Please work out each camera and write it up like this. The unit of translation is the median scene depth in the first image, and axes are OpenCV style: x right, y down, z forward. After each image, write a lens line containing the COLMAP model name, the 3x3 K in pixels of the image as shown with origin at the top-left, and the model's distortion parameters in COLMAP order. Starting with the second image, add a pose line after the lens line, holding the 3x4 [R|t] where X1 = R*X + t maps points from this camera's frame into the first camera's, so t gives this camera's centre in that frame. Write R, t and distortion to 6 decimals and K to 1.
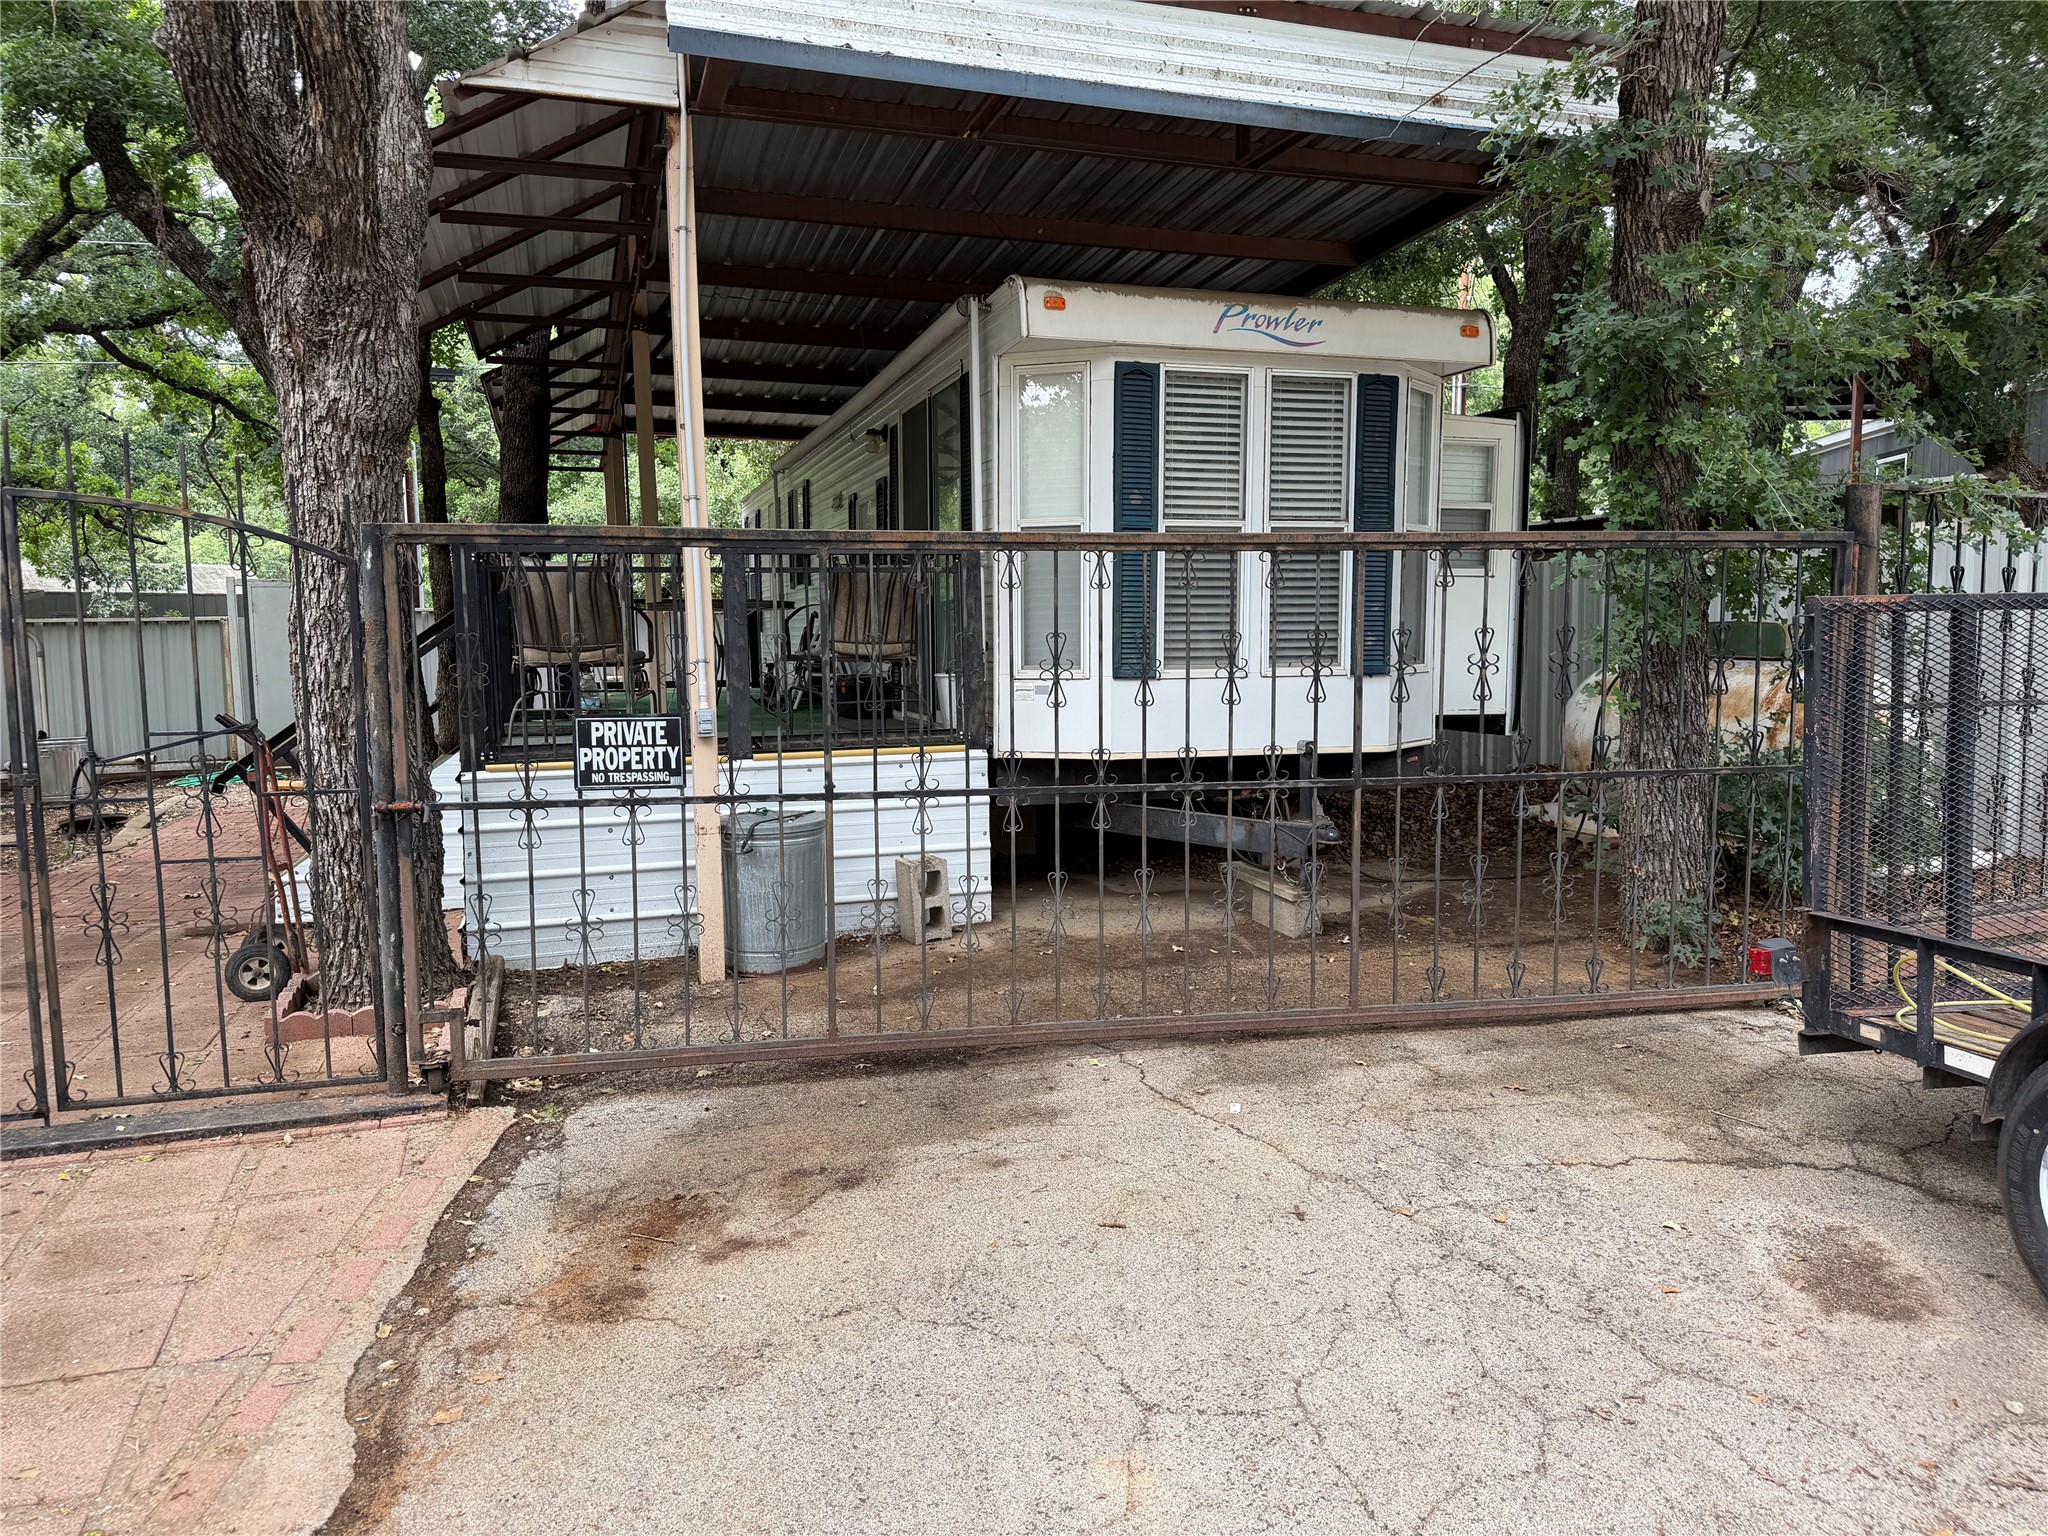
lens RADIAL K [[1417.1, 0, 1023.4], [0, 1417.1, 777.3], [0, 0, 1]] dist [0.060846, -0.084879]
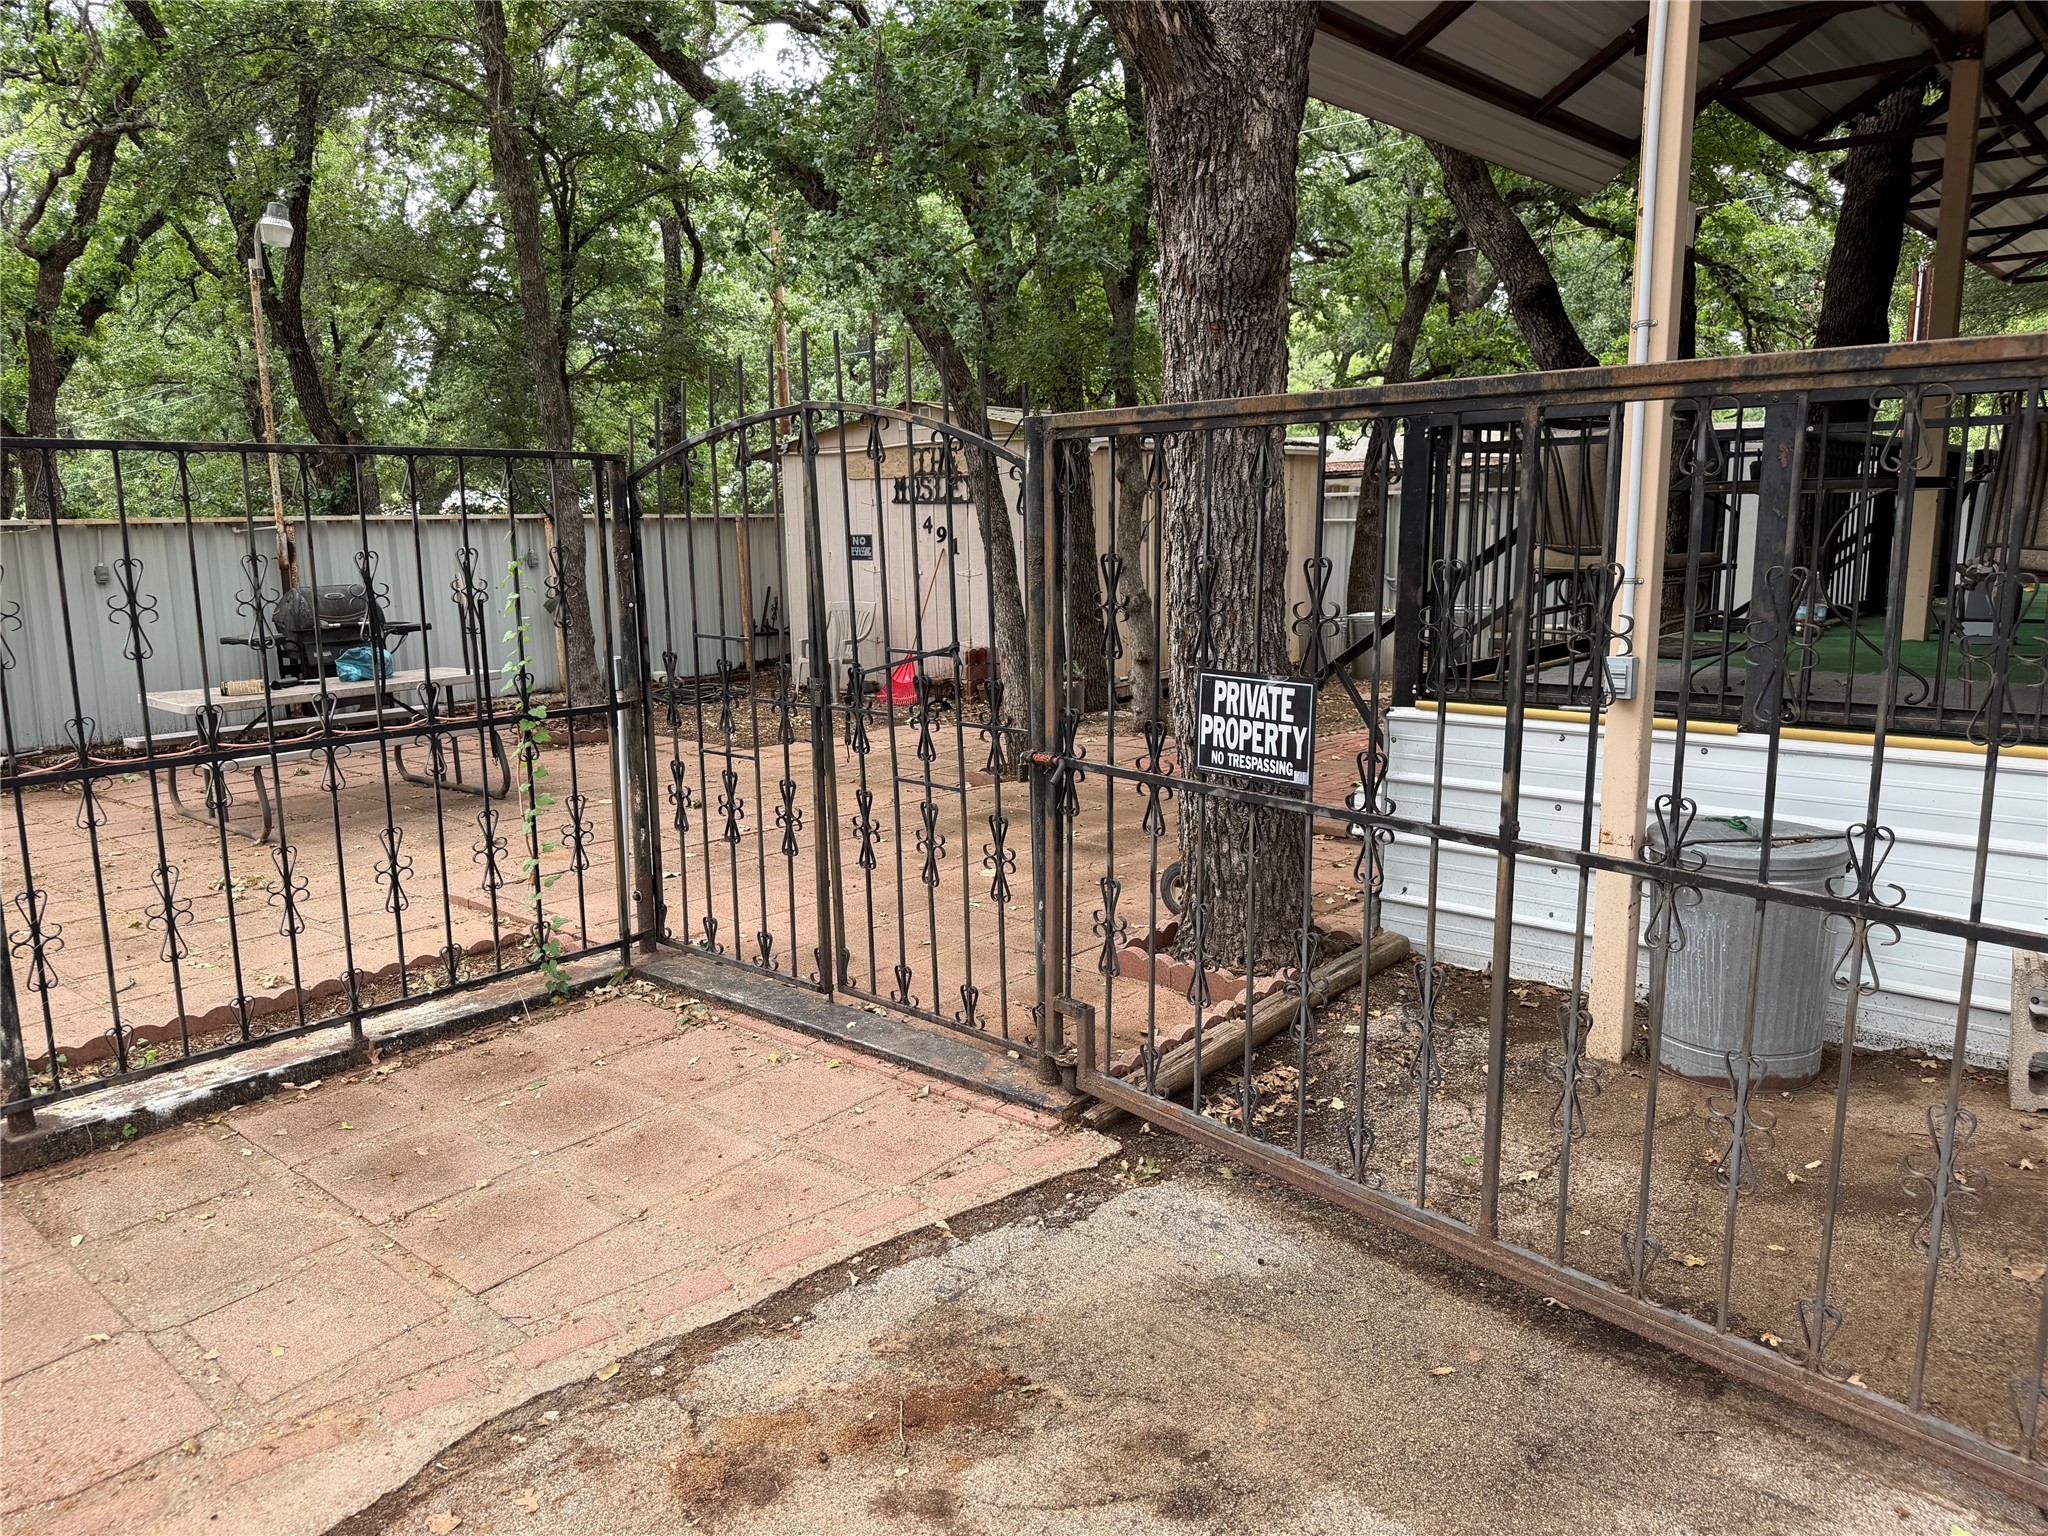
lens RADIAL K [[1417.1, 0, 1018.4], [0, 1417.1, 784.1], [0, 0, 1]] dist [0.060846, -0.084879]
pose [[0.500913, 0.166495, -0.849333, 0.261844], [-0.074062, 0.985969, 0.149600, -0.086103], [0.862323, -0.012033, 0.506215, 0.550625]]
